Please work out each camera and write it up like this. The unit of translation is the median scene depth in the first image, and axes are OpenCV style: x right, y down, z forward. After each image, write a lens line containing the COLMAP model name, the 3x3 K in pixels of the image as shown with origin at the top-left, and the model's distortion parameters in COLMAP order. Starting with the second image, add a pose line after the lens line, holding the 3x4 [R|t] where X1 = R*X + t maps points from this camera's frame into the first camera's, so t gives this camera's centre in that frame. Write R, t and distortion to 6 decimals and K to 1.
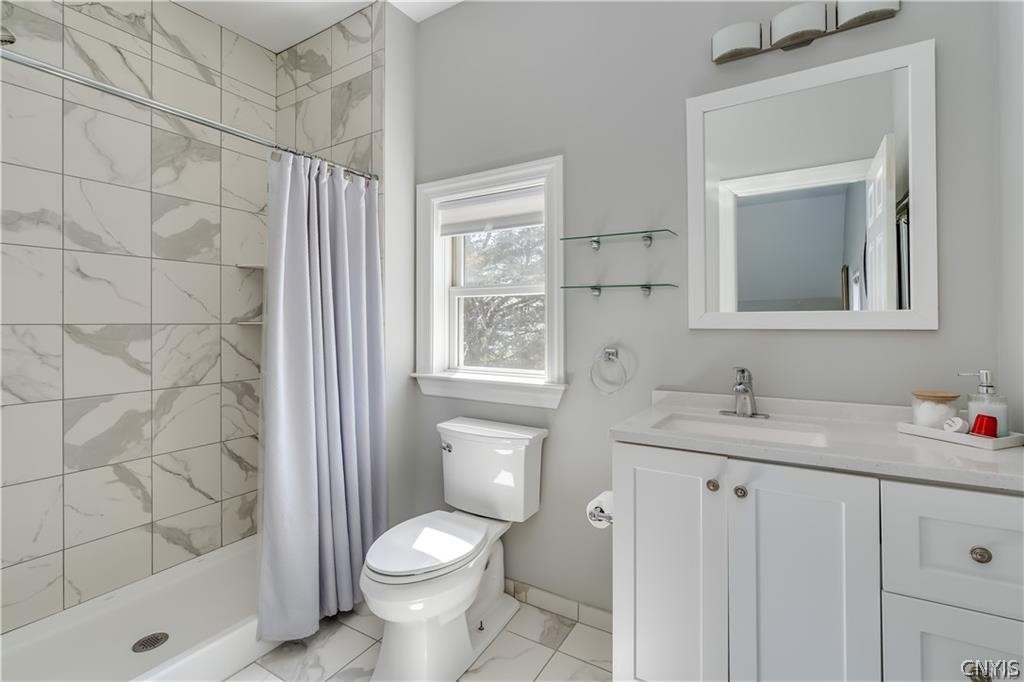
lens RADIAL K [[475.6, 0, 510.6], [0, 475.6, 322.6], [0, 0, 1]] dist [-0.093222, 0.014488]
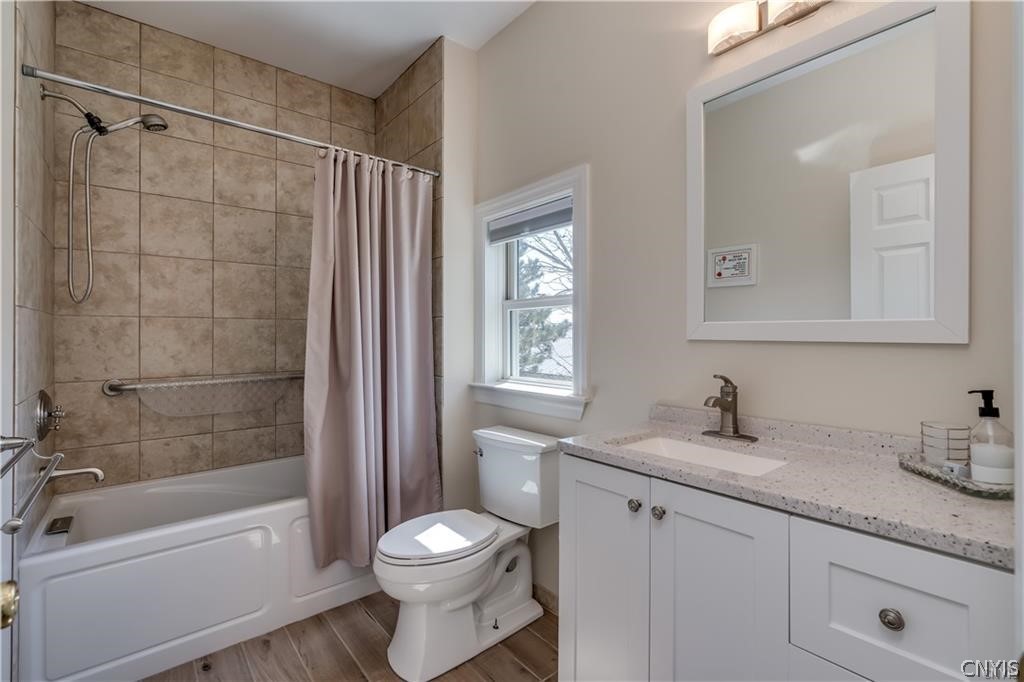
lens RADIAL K [[474.3, 0, 512.0], [0, 474.3, 341.0], [0, 0, 1]] dist [-0.071042, -0.000056]
pose [[0.961230, 0.002591, -0.275735, 0.239103], [0.001120, 0.999911, 0.013301, 0.000076], [0.275745, -0.013094, 0.961142, 0.001417]]
